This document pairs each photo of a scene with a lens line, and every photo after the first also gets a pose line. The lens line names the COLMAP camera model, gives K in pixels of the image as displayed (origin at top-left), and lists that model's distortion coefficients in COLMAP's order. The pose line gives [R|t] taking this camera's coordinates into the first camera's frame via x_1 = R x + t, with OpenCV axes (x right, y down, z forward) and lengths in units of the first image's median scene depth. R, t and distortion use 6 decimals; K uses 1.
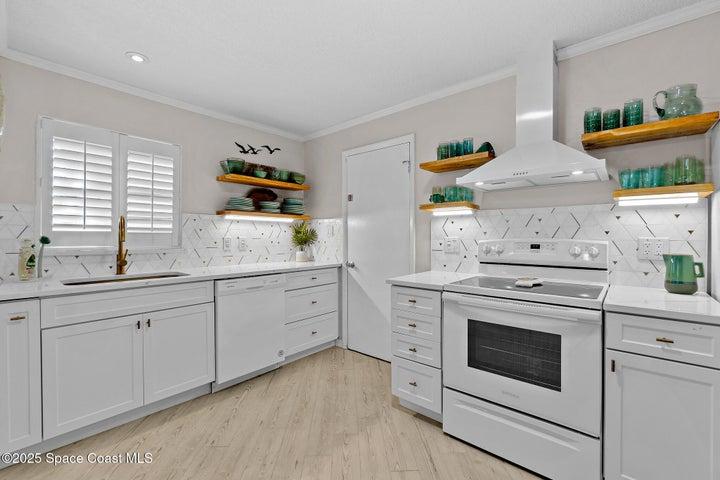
lens RADIAL K [[308.8, 0, 363.6], [0, 308.8, 239.6], [0, 0, 1]] dist [0.000032, 0.000153]
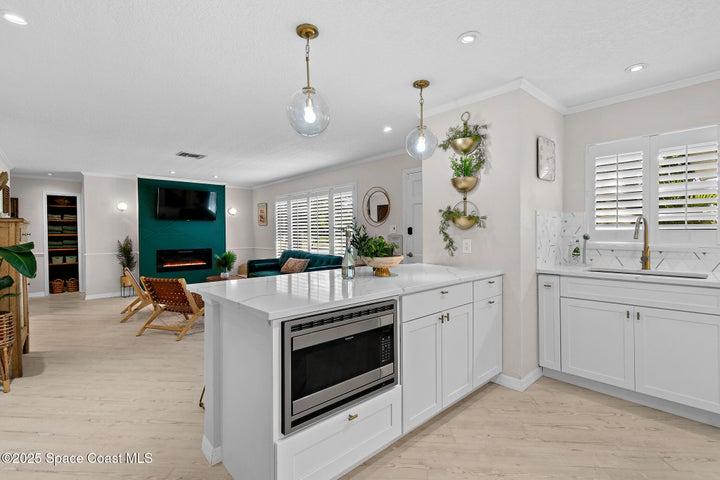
lens RADIAL K [[347.6, 0, 362.4], [0, 347.6, 237.4], [0, 0, 1]] dist [-0.000173, -0.000021]
pose [[-0.118053, 0.010526, -0.992951, 0.590954], [-0.001412, 0.999941, 0.010768, -0.011459], [0.993006, 0.002673, -0.118031, 0.194355]]
